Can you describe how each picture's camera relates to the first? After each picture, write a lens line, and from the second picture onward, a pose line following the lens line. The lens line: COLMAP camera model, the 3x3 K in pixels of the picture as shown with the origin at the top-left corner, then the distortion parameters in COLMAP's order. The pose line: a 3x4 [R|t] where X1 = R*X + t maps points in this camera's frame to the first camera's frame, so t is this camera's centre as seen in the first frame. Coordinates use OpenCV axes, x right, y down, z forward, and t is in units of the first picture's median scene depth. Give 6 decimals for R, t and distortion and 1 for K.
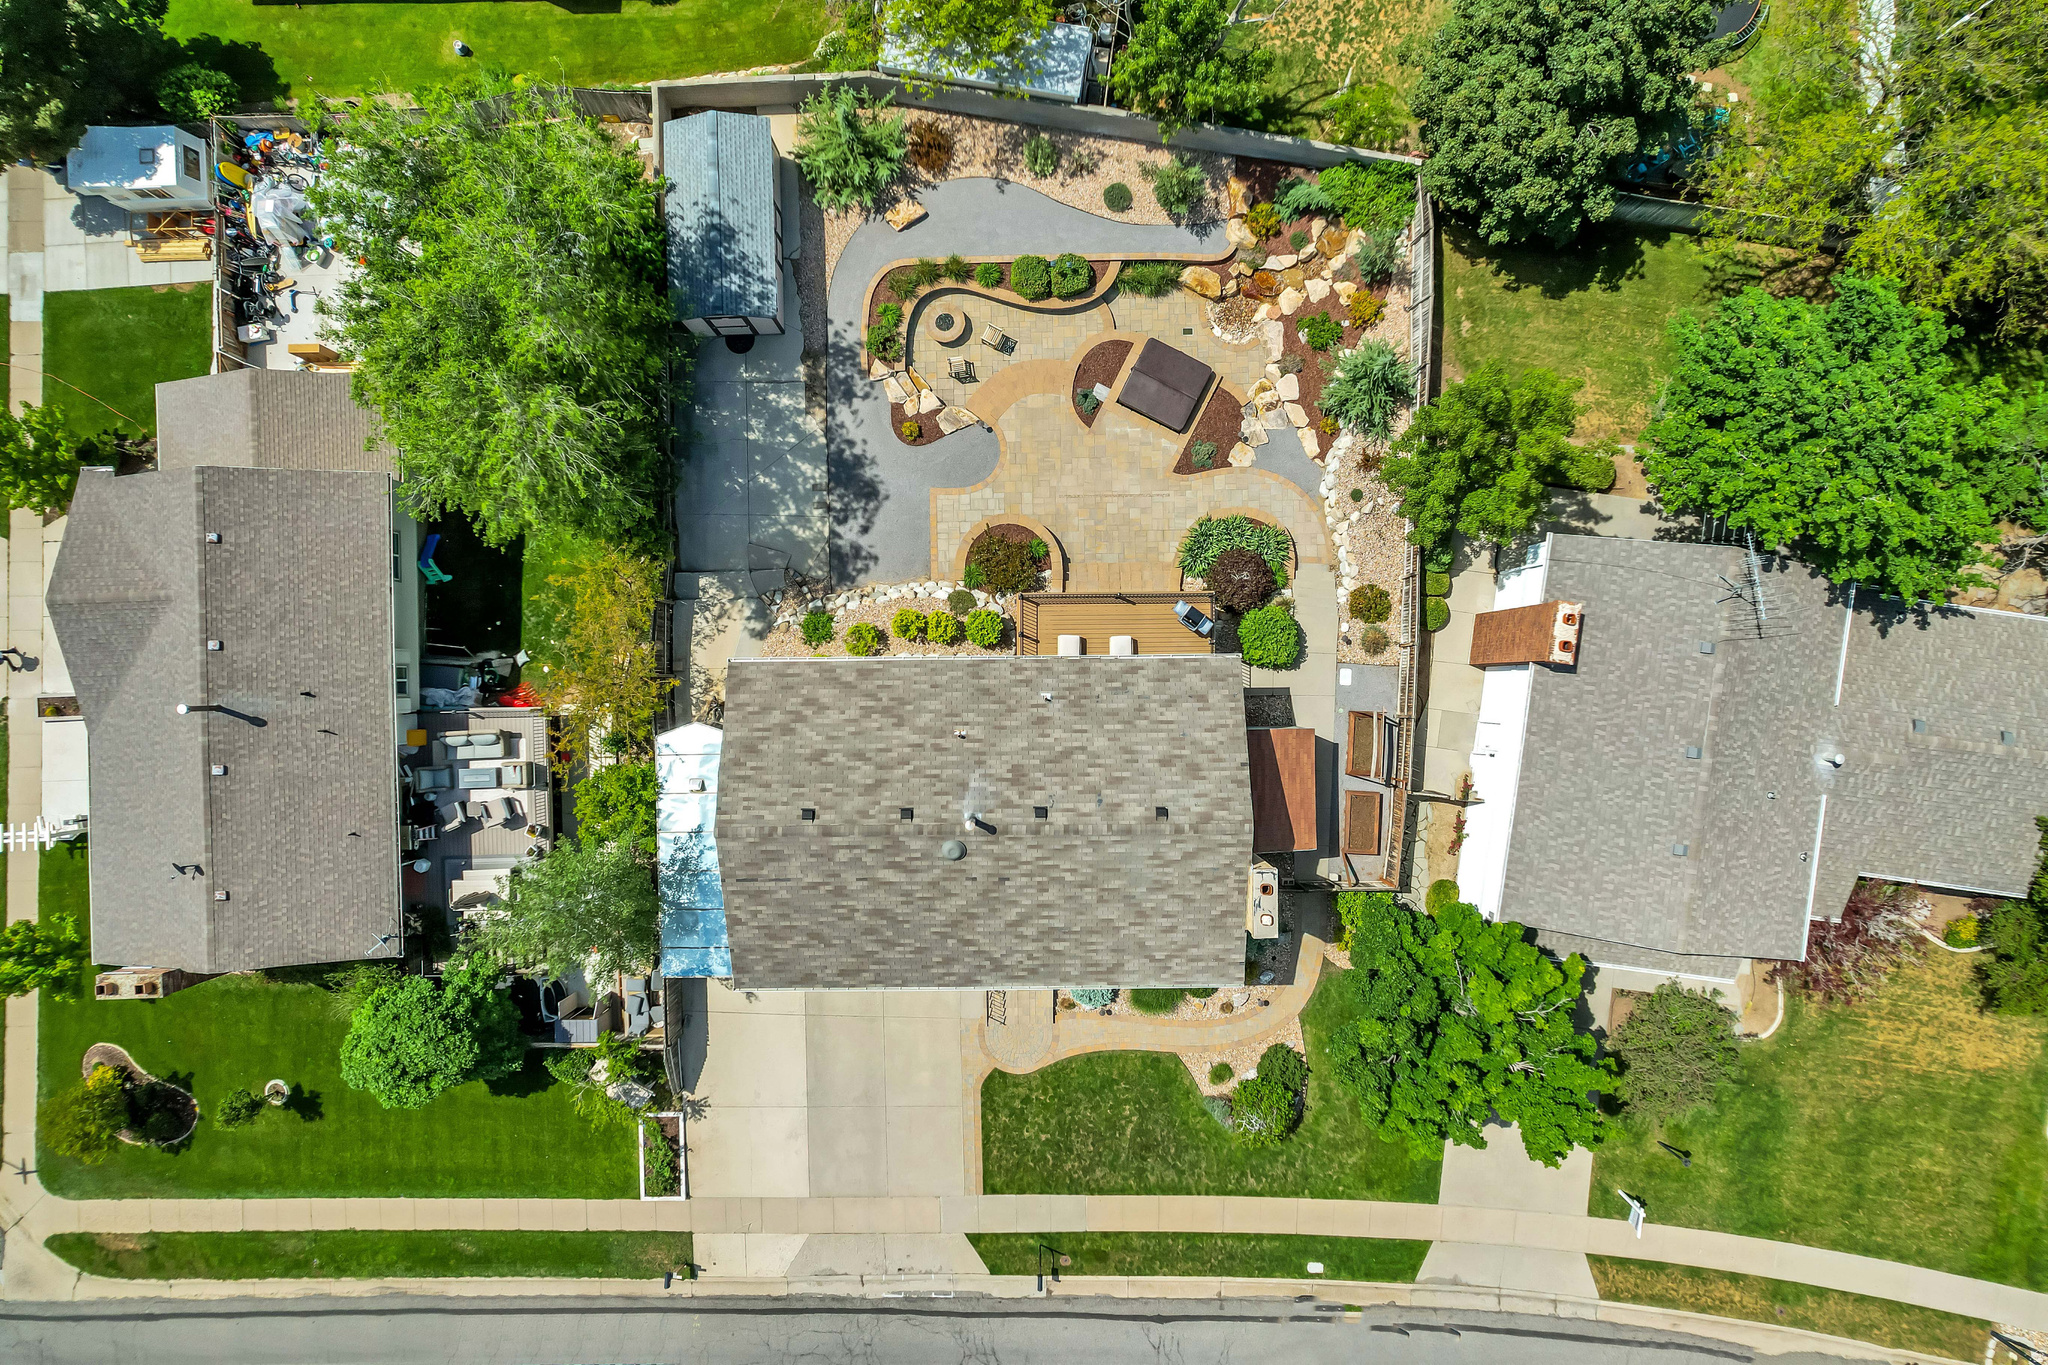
lens RADIAL K [[1309.4, 0, 1034.8], [0, 1309.4, 680.6], [0, 0, 1]] dist [-0.070851, 0.065202]
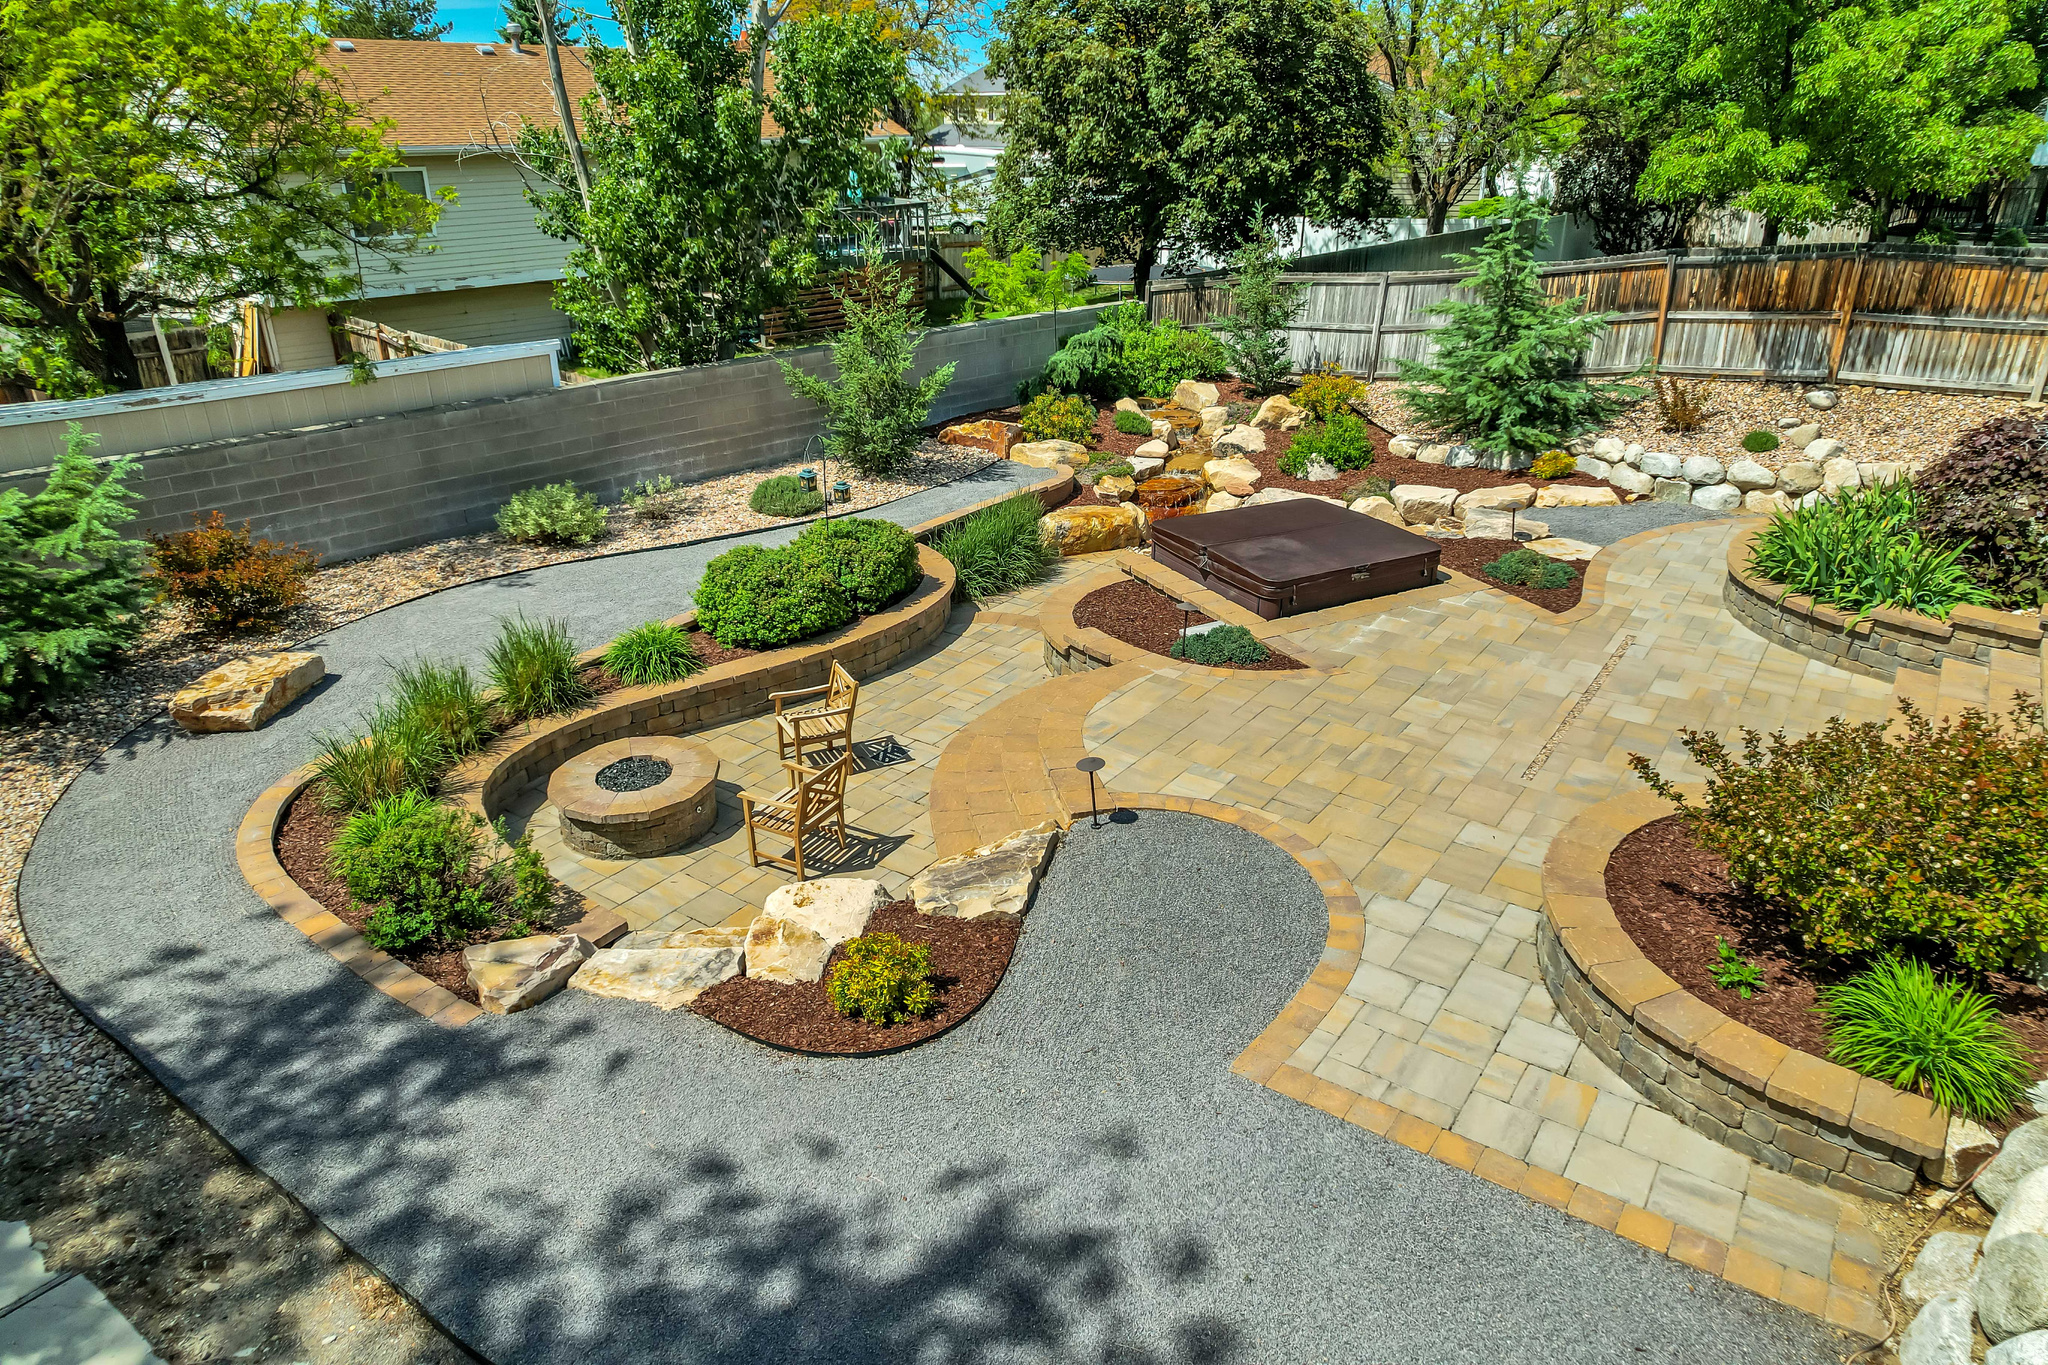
lens RADIAL K [[1309.4, 0, 1029.8], [0, 1309.4, 679.8], [0, 0, 1]] dist [-0.070851, 0.065202]
pose [[0.588948, -0.333835, 0.735999, -0.199272], [0.808130, 0.234110, -0.540480, -0.092903], [0.008127, 0.913097, 0.407660, 0.901792]]
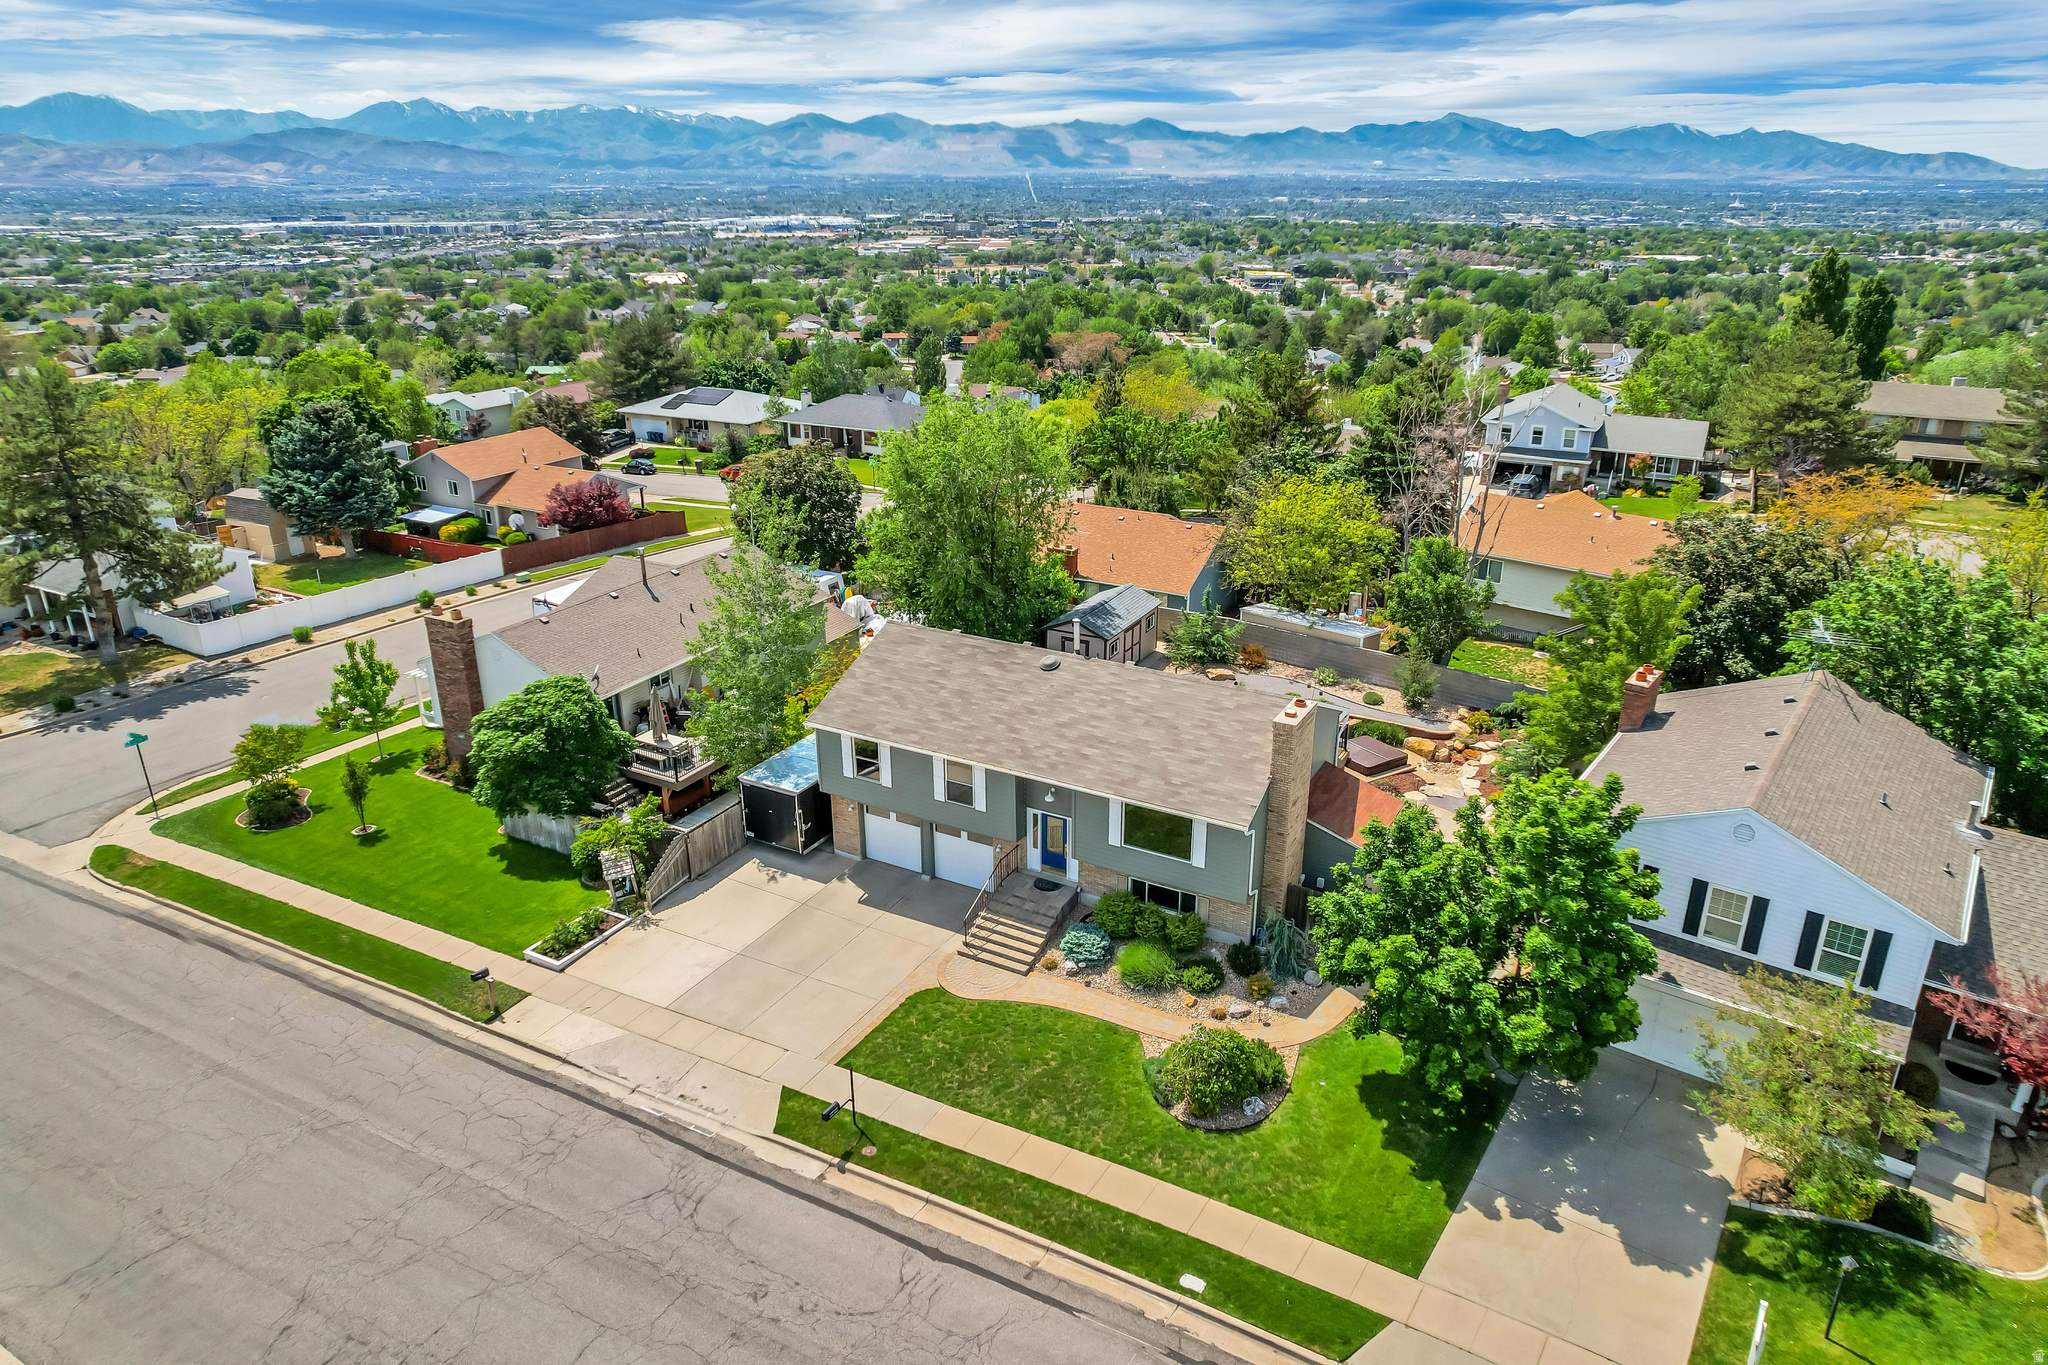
lens RADIAL K [[1309.4, 0, 1032.1], [0, 1309.4, 691.7], [0, 0, 1]] dist [-0.070851, 0.065202]
pose [[0.868000, 0.178869, -0.463230, 0.384751], [-0.496560, 0.316859, -0.808102, 0.898326], [0.002234, 0.931454, 0.363853, 0.509642]]
